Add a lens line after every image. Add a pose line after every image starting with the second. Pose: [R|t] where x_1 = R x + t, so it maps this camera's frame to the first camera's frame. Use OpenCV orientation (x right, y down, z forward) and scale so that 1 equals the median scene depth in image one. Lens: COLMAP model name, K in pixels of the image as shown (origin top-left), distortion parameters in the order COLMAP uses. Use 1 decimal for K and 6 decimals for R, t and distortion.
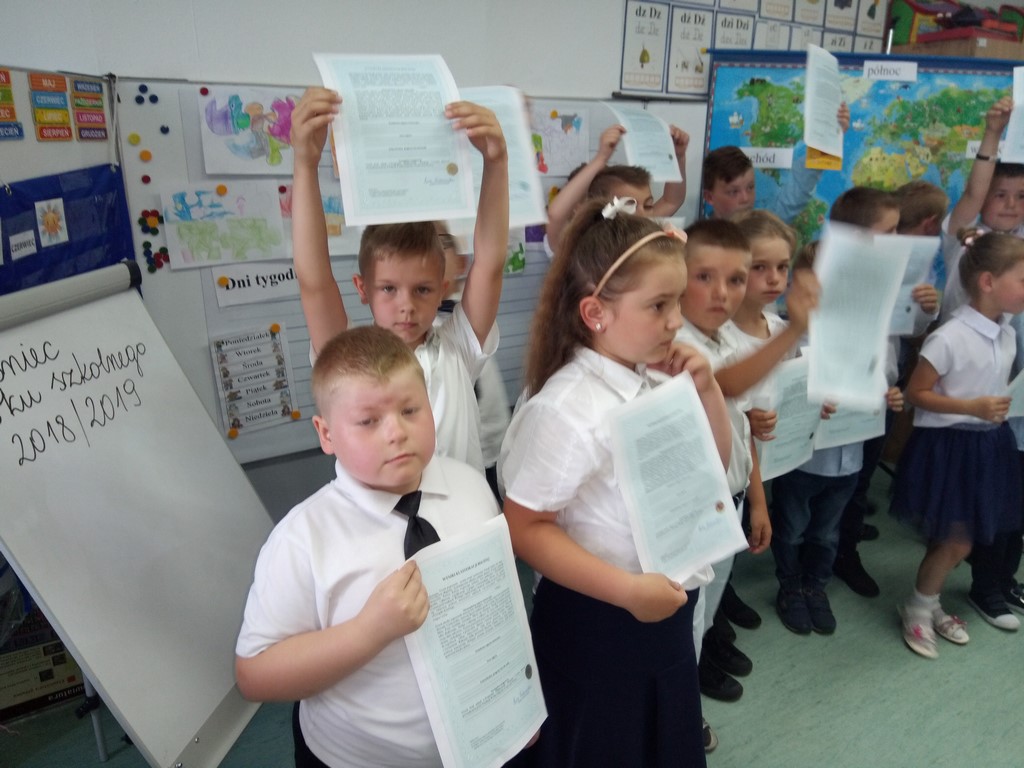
lens RADIAL K [[741.5, 0, 502.3], [0, 741.5, 386.0], [0, 0, 1]] dist [0.038970, -0.063406]
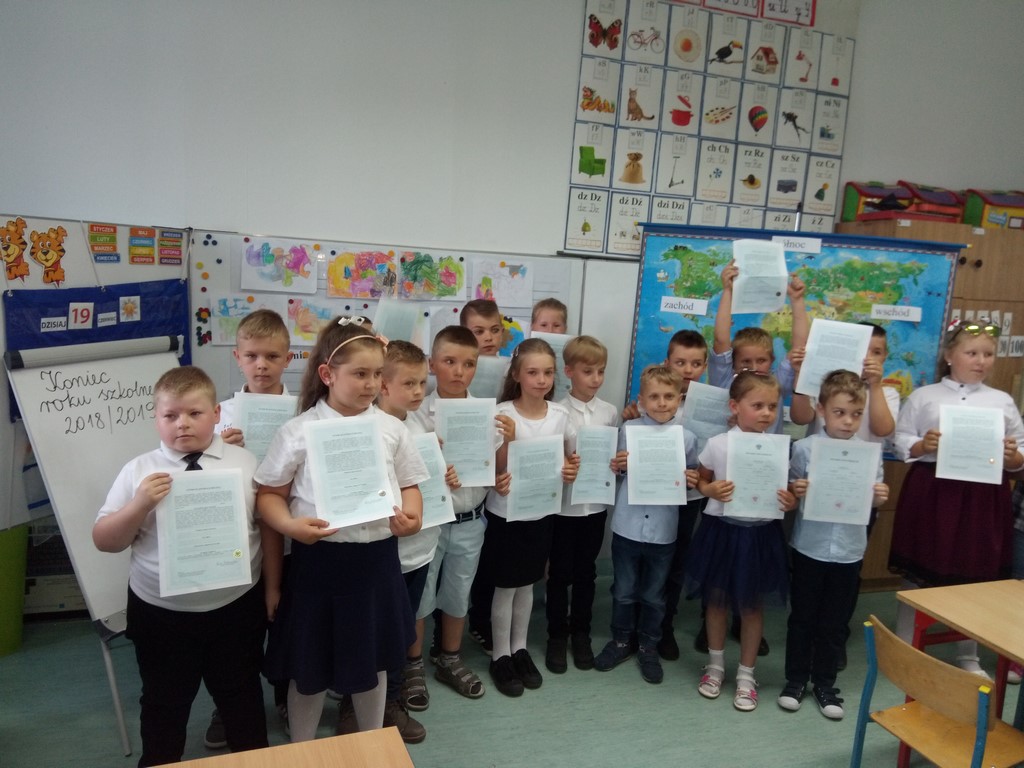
lens RADIAL K [[741.5, 0, 519.4], [0, 741.5, 391.9], [0, 0, 1]] dist [0.038970, -0.063406]
pose [[0.964633, 0.097765, -0.244796, 0.549275], [-0.135690, 0.980353, -0.143167, 0.074350], [0.225989, 0.171320, 0.958946, -0.332939]]
